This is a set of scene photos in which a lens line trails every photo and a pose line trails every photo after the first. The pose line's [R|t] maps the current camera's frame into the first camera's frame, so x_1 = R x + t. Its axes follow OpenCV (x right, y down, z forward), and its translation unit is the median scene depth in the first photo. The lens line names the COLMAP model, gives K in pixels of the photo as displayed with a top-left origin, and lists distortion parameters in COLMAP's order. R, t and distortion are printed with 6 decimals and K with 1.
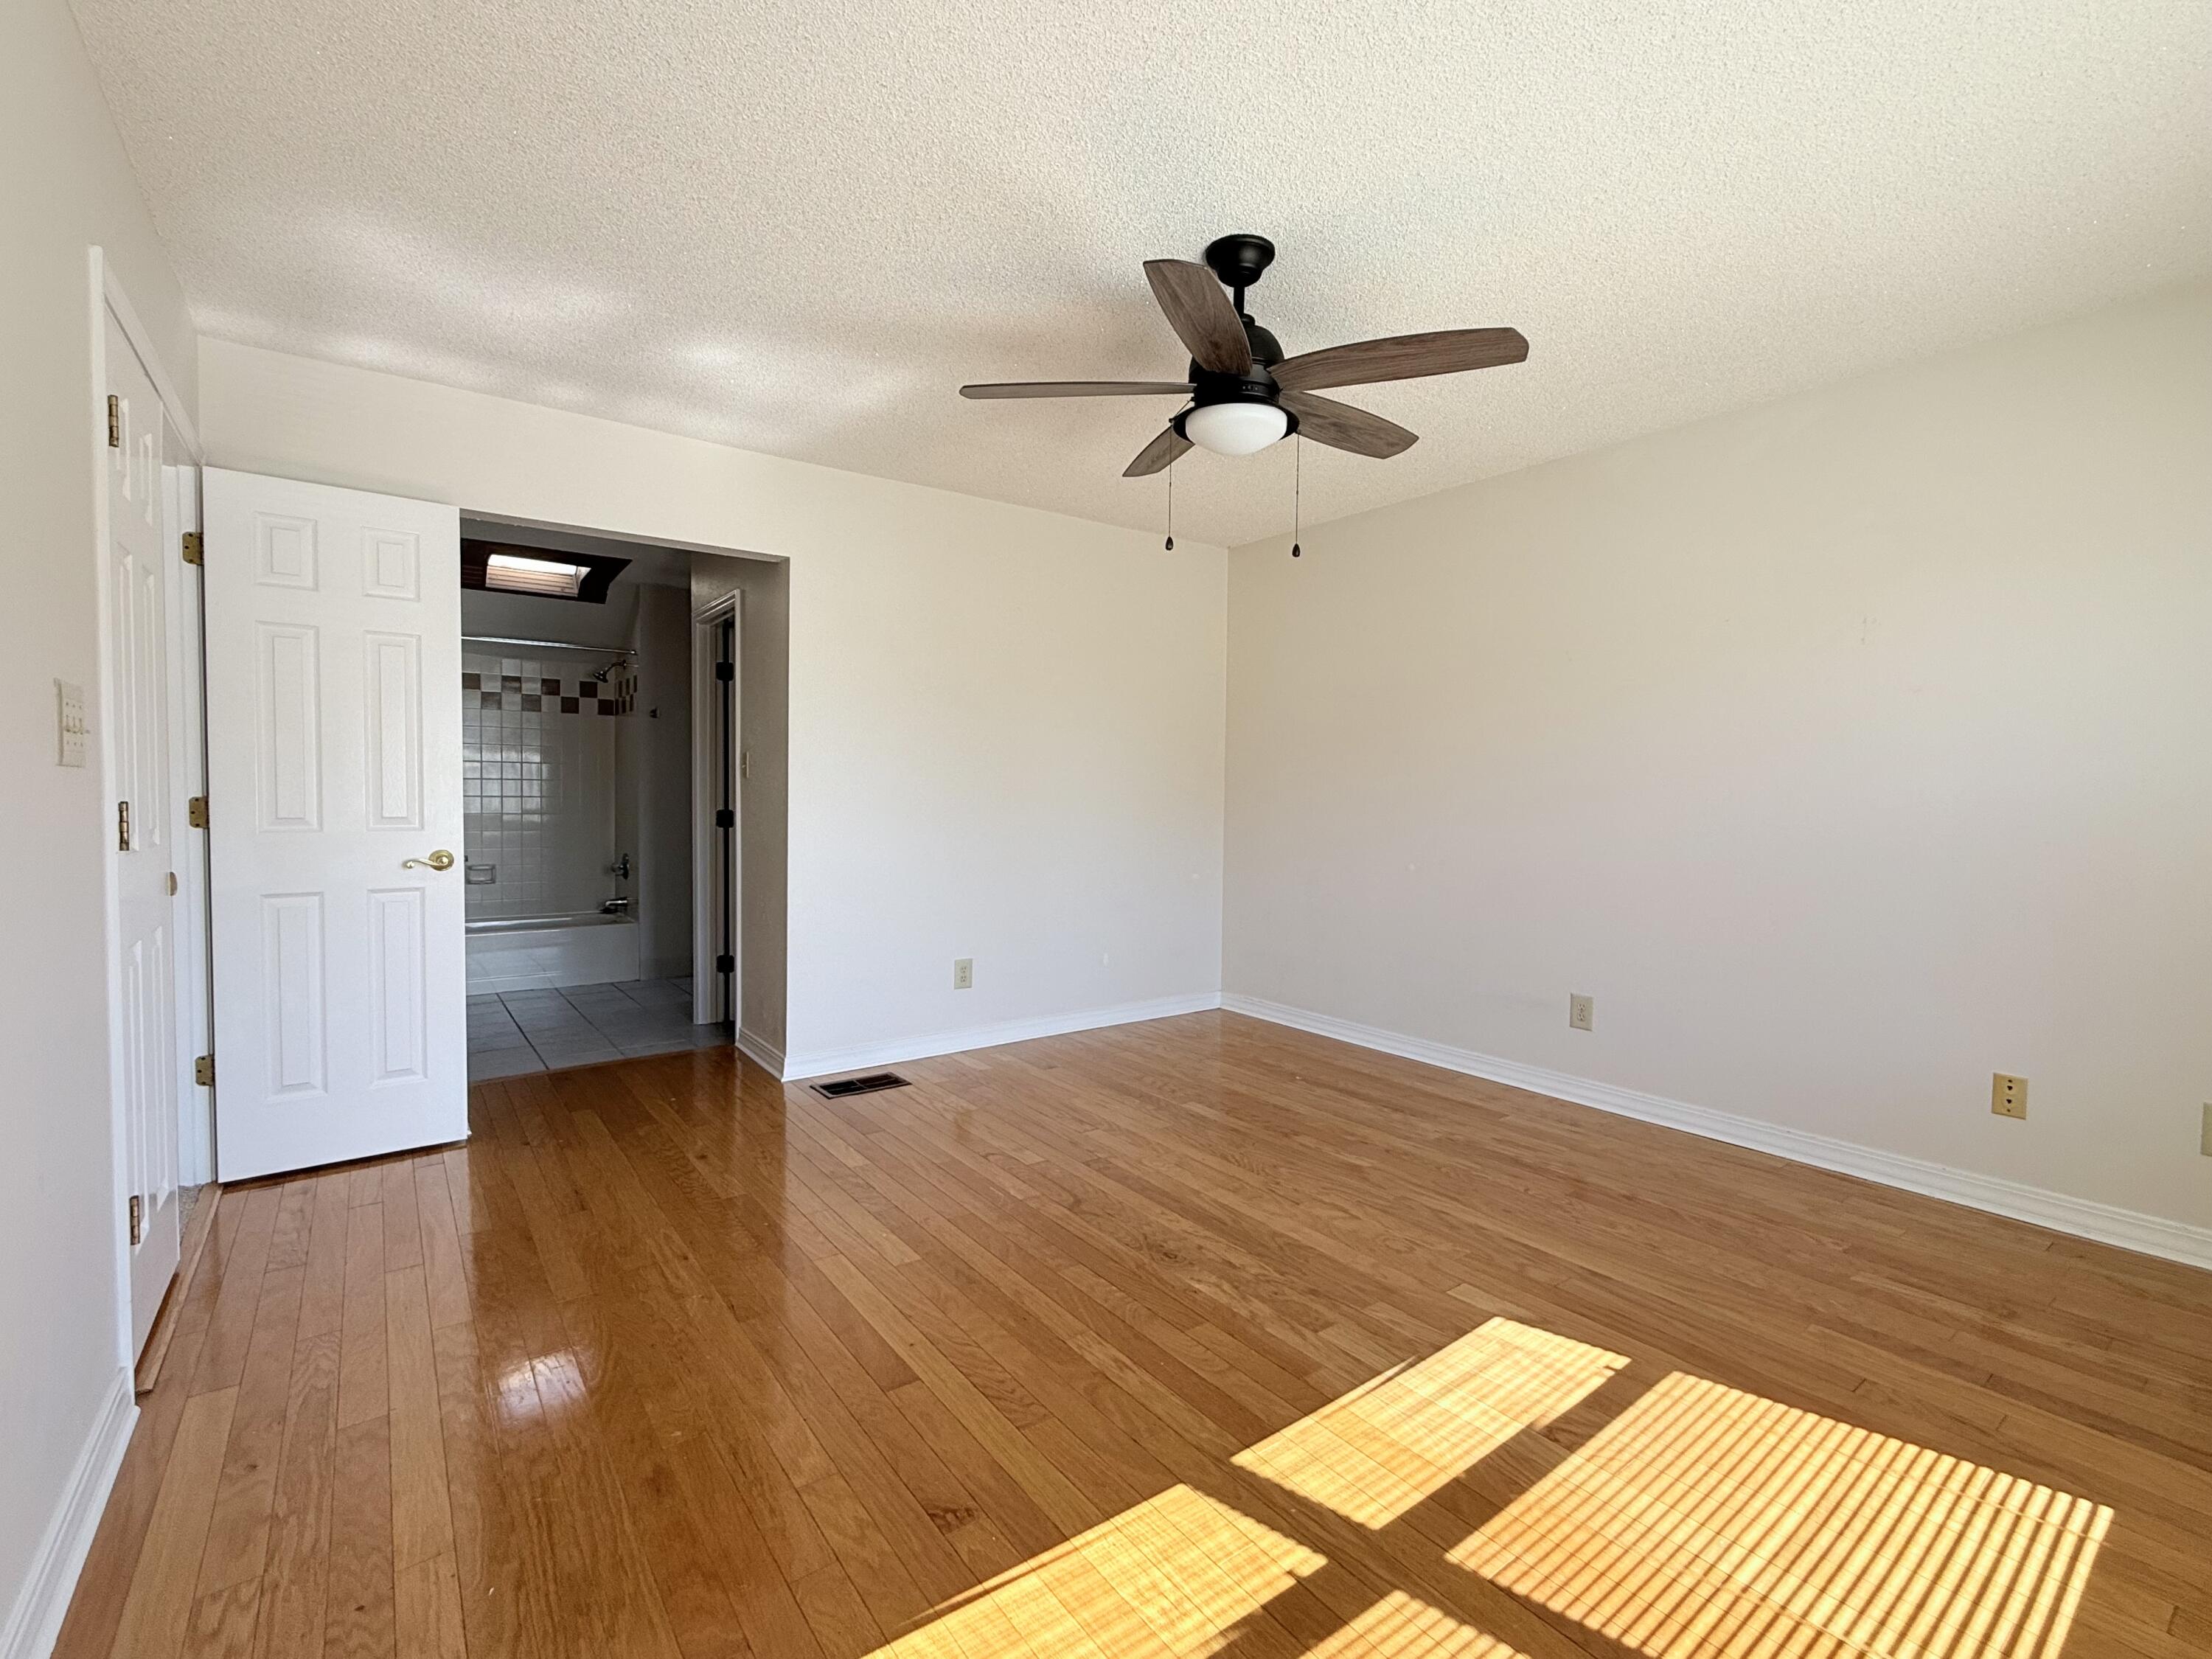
lens RADIAL K [[994.4, 0, 1109.8], [0, 994.4, 827.2], [0, 0, 1]] dist [0.004308, -0.000157]
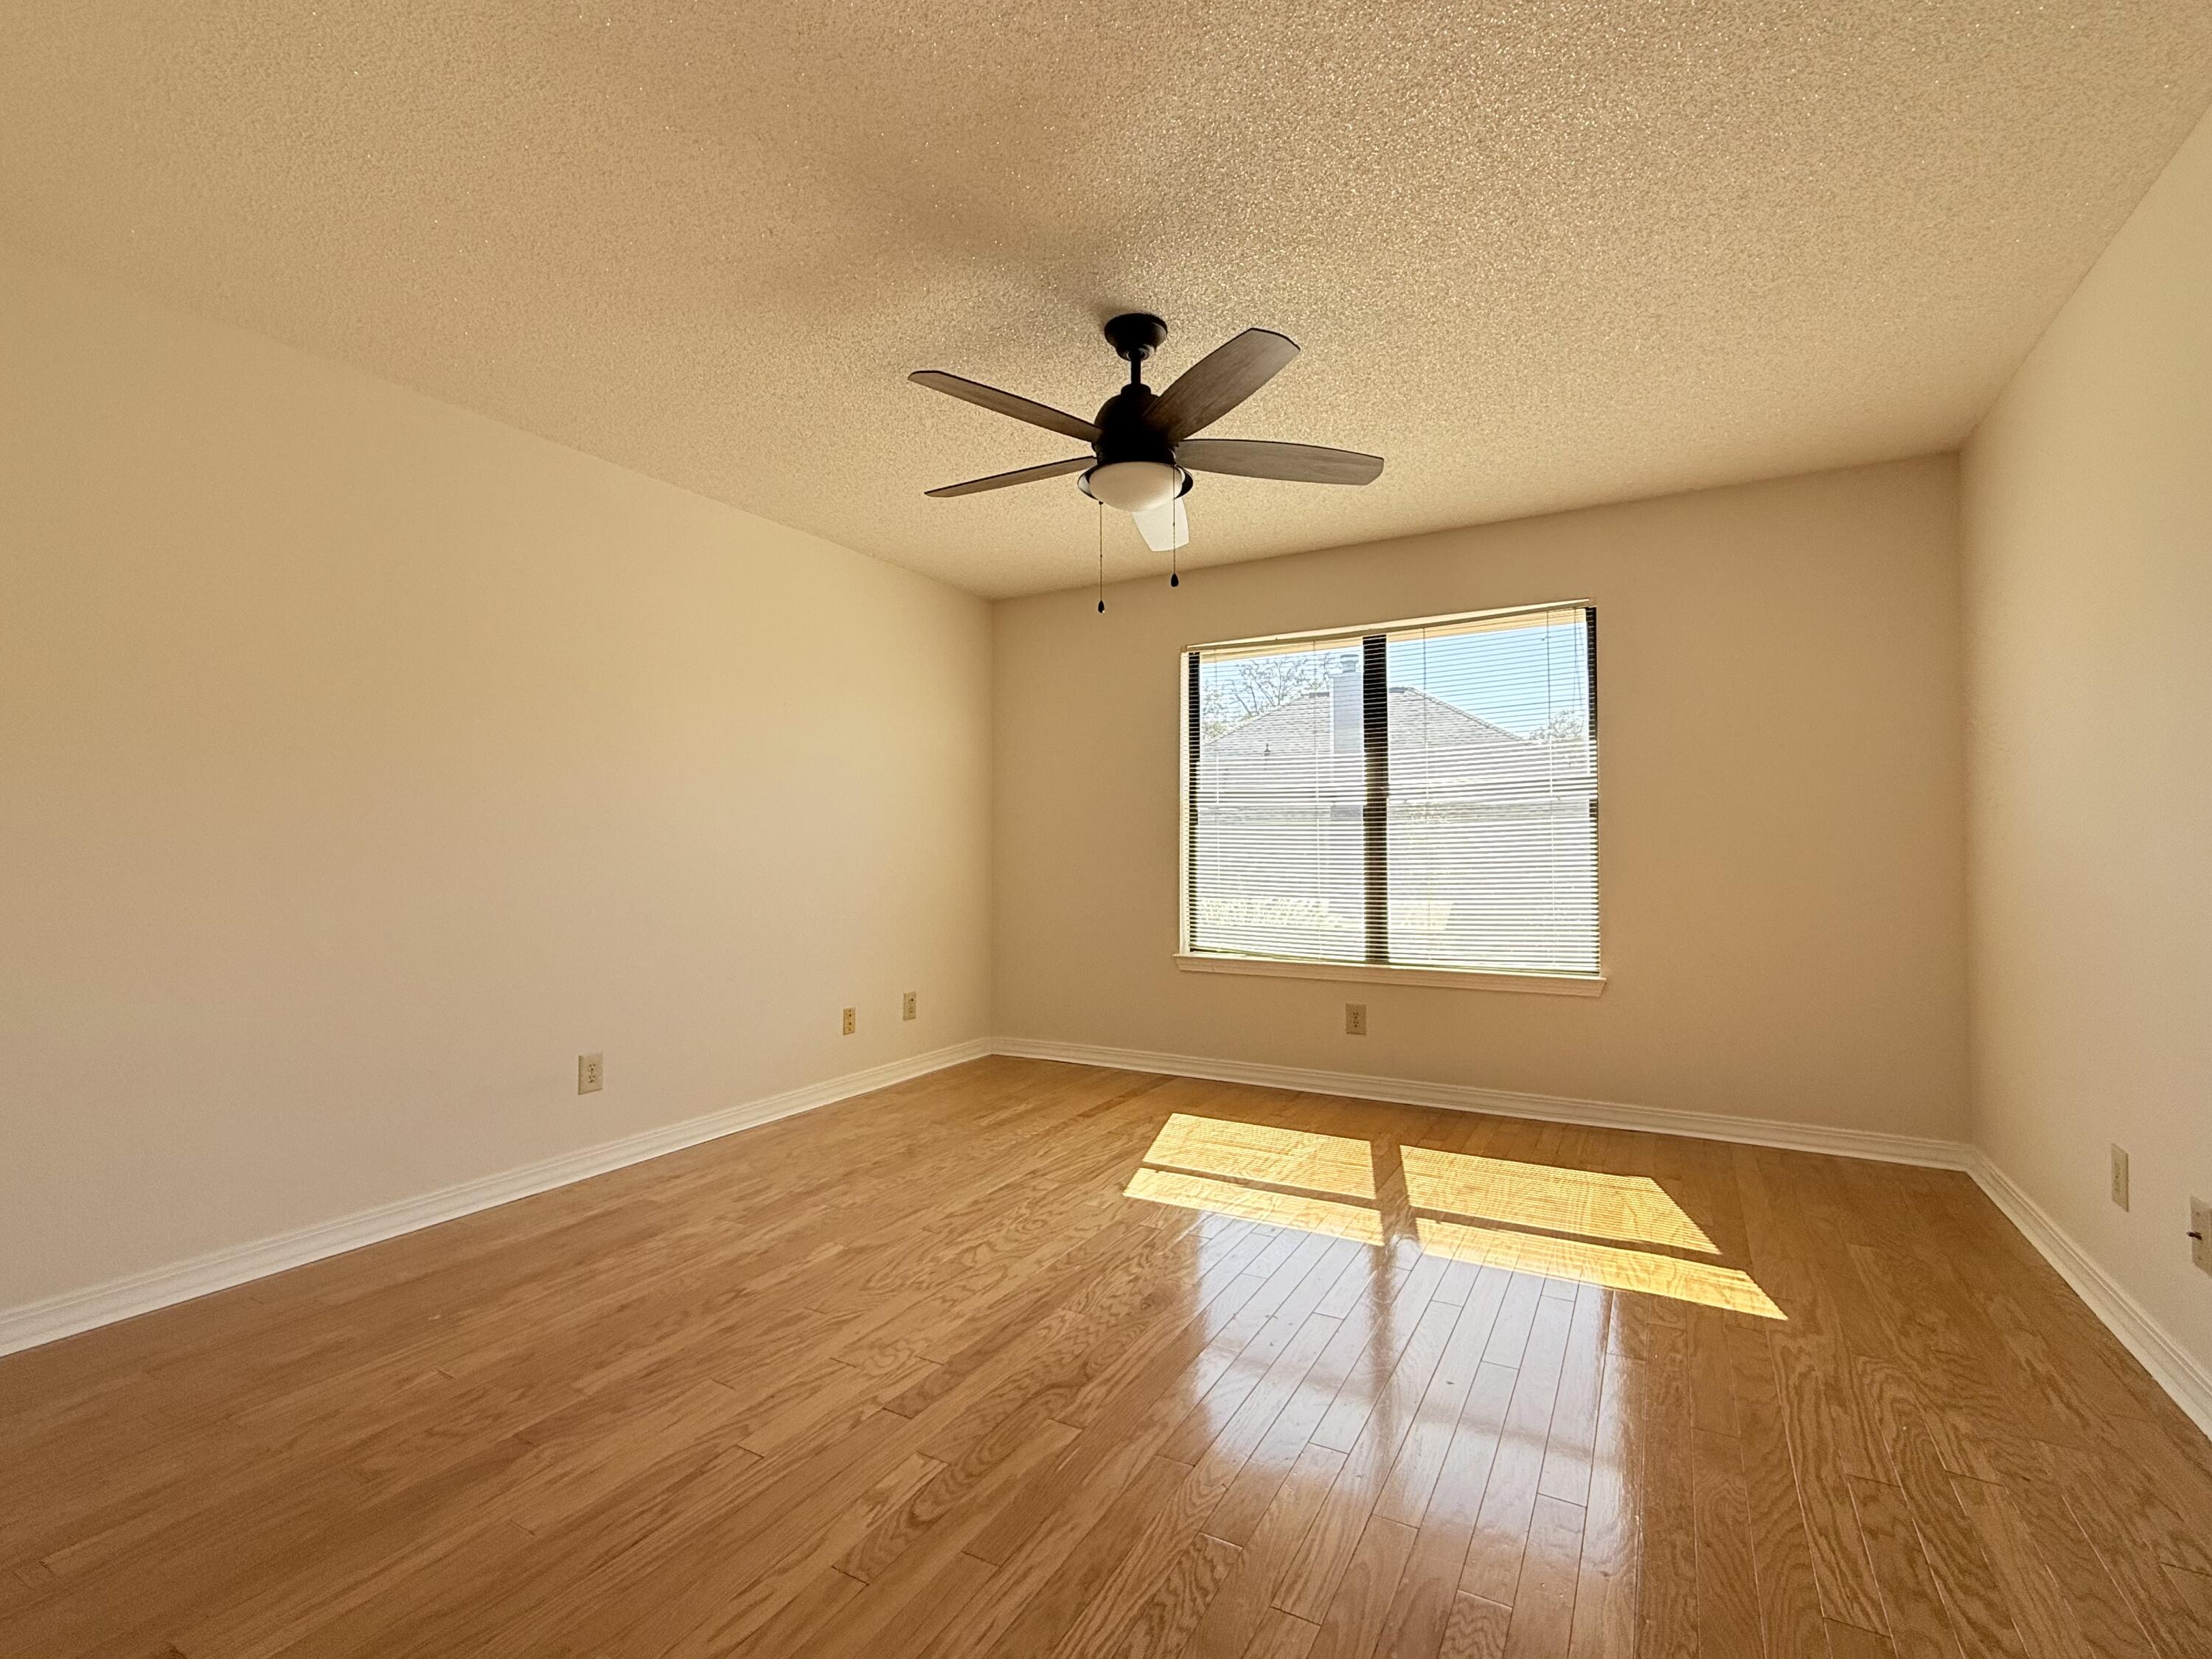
lens RADIAL K [[994.4, 0, 1099.3], [0, 994.4, 821.0], [0, 0, 1]] dist [0.004308, -0.000157]
pose [[-0.404267, 0.019182, 0.914440, -0.647871], [0.032270, 0.999457, -0.006698, -0.023980], [-0.914072, 0.026801, -0.404666, 1.139655]]
